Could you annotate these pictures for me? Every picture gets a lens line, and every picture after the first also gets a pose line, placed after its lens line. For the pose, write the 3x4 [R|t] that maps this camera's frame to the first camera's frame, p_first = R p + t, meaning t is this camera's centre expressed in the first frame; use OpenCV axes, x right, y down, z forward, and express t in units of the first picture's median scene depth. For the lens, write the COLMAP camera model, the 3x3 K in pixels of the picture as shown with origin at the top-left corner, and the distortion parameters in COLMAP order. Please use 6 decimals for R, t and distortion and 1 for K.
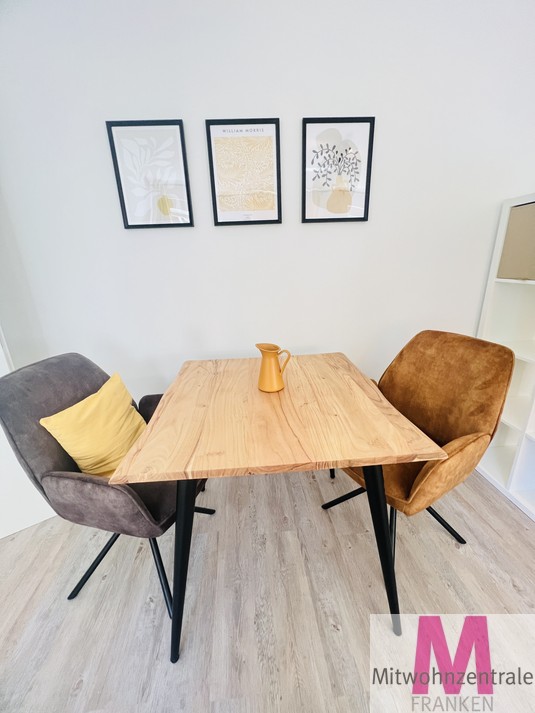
lens RADIAL K [[286.9, 0, 268.7], [0, 286.9, 357.4], [0, 0, 1]] dist [-0.000325, -0.000061]
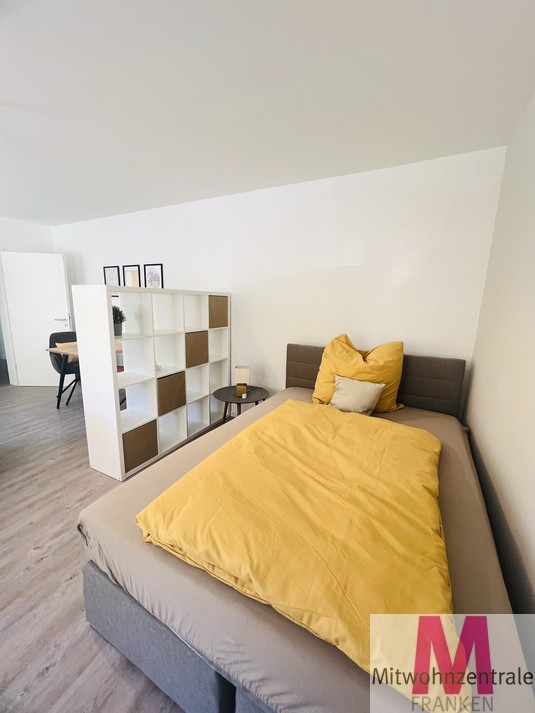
lens RADIAL K [[291.6, 0, 267.9], [0, 291.6, 353.8], [0, 0, 1]] dist [0.000039, -0.000308]
pose [[0.854539, 0.151884, -0.496683, 2.763550], [-0.210228, 0.975597, -0.063360, -0.007235], [0.474939, 0.158560, 0.865616, -0.833133]]
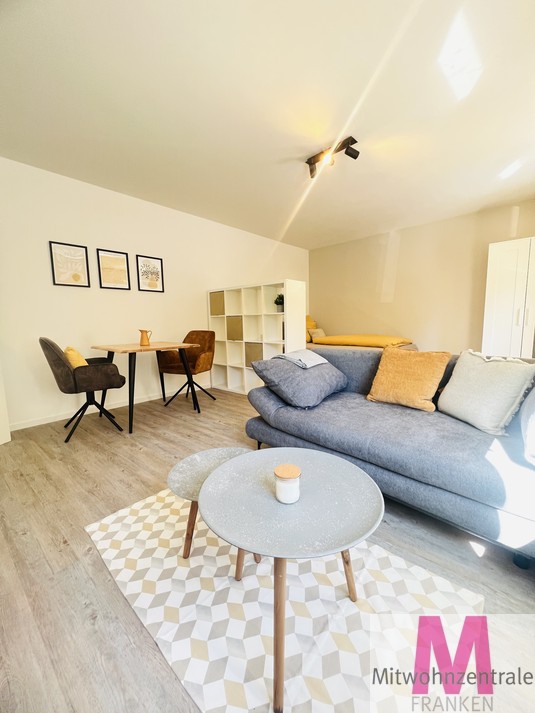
lens RADIAL K [[291.6, 0, 267.9], [0, 291.6, 353.8], [0, 0, 1]] dist [0.000039, -0.000308]
pose [[0.715626, -0.051417, 0.696588, -0.929521], [0.212101, 0.966192, -0.146582, 0.712132], [-0.665501, 0.252645, 0.702338, -1.474609]]
